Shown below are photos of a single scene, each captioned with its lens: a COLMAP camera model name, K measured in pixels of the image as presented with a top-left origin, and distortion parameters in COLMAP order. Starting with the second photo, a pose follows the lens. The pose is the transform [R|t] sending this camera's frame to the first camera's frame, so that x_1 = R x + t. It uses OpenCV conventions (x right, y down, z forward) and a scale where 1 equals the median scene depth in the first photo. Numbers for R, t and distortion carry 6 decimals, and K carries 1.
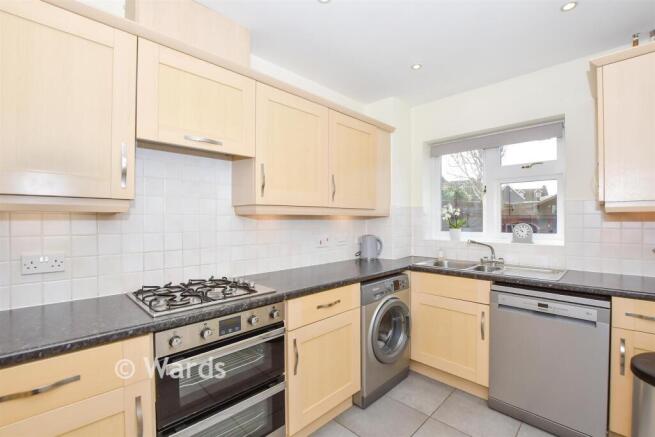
lens RADIAL K [[286.5, 0, 327.5], [0, 286.5, 218.5], [0, 0, 1]] dist [-0.035150, -0.000019]
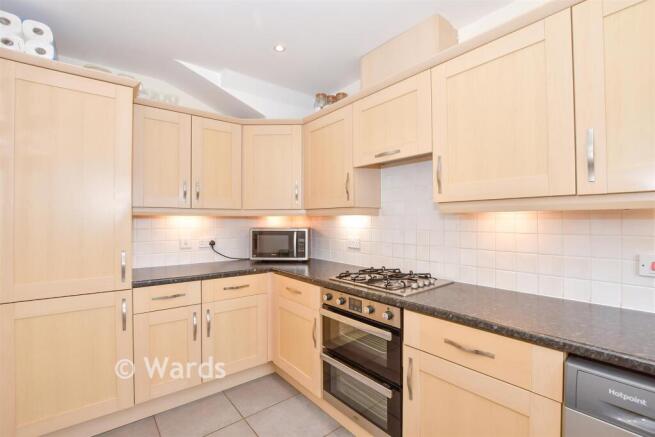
lens RADIAL K [[305.5, 0, 327.5], [0, 305.5, 218.5], [0, 0, 1]] dist [0.000932, 0.000400]
pose [[-0.092800, 0.001193, -0.995684, 0.749269], [0.003830, 0.999992, 0.000841, -0.003089], [0.995677, -0.003735, -0.092804, 0.746530]]
